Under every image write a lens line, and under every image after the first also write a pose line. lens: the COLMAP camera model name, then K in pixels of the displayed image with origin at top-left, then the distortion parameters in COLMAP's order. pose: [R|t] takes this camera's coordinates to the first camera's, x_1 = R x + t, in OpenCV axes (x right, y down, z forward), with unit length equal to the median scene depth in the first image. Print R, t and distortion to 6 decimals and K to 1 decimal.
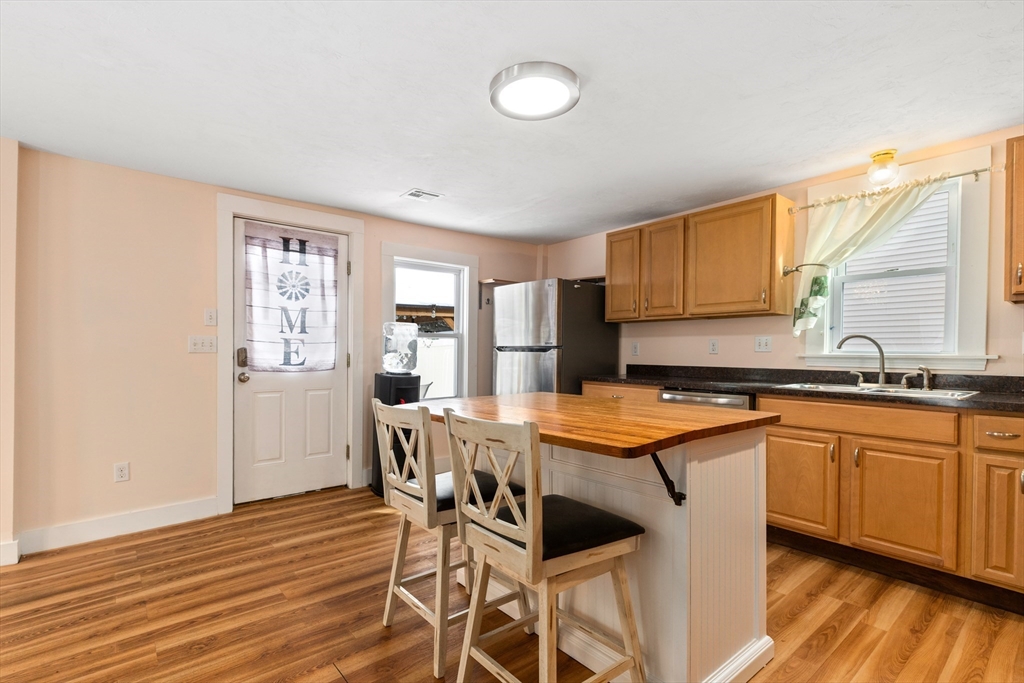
lens RADIAL K [[477.7, 0, 506.4], [0, 477.7, 356.4], [0, 0, 1]] dist [0.001389, 0.000430]
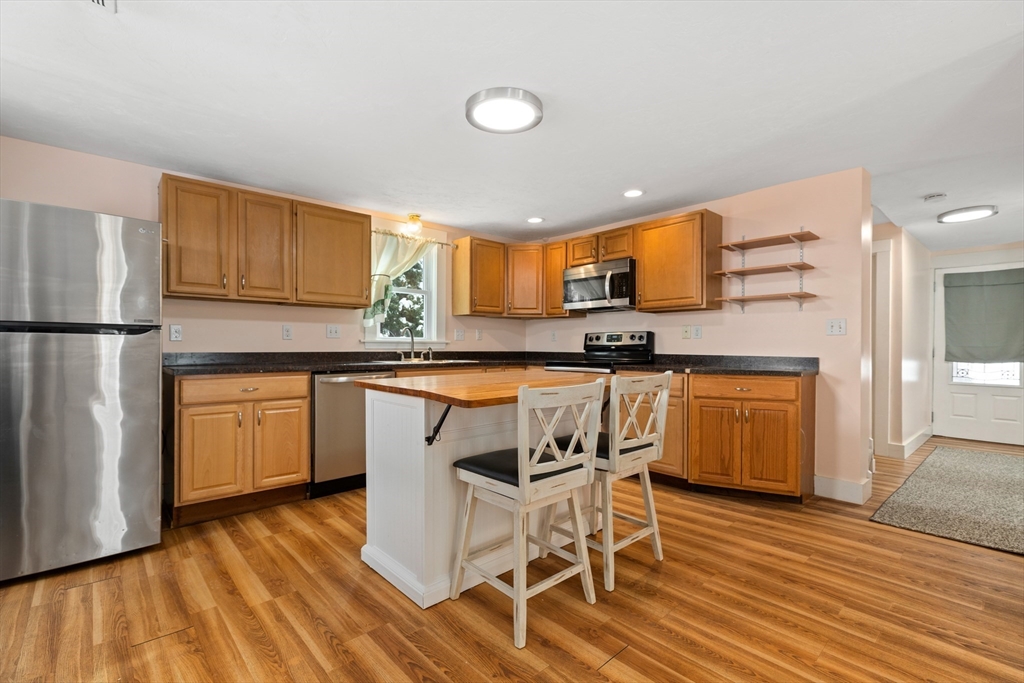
lens RADIAL K [[459.3, 0, 507.3], [0, 459.3, 350.9], [0, 0, 1]] dist [0.001409, 0.000216]
pose [[-0.047245, -0.015515, 0.998763, -0.589638], [0.007777, 0.999843, 0.015900, 0.007285], [-0.998853, 0.008518, -0.047117, 0.586519]]
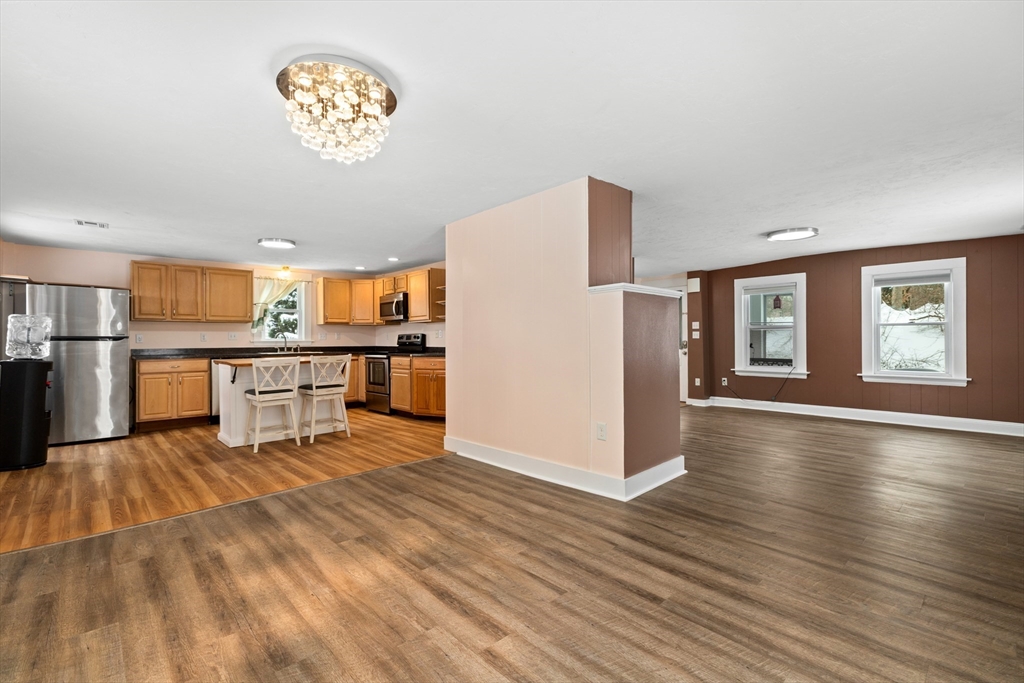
lens RADIAL K [[462.3, 0, 512.0], [0, 462.3, 341.5], [0, 0, 1]] dist [-0.000378, 0.000294]
pose [[-0.061027, -0.005732, 0.998120, -1.462211], [0.018929, 0.999797, 0.006899, 0.006514], [-0.997957, 0.019315, -0.060906, -0.086716]]
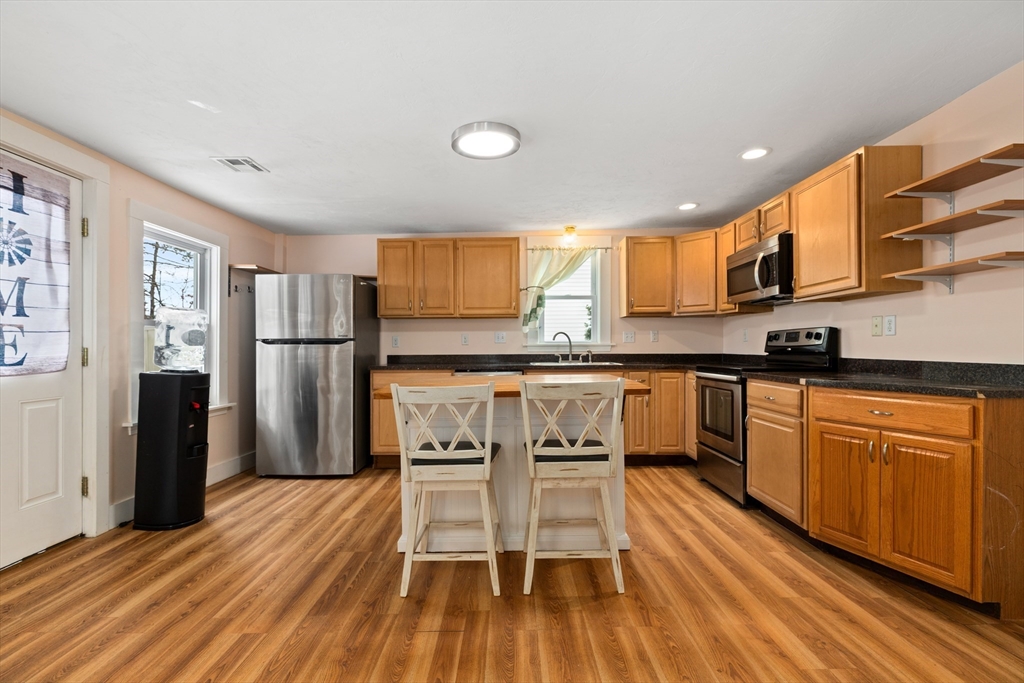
lens RADIAL K [[459.3, 0, 507.3], [0, 459.3, 350.9], [0, 0, 1]] dist [0.001409, 0.000216]
pose [[0.644232, -0.014878, 0.764686, -0.481689], [0.018809, 0.999817, 0.003607, 0.009184], [-0.764599, 0.012059, 0.644393, 0.086268]]
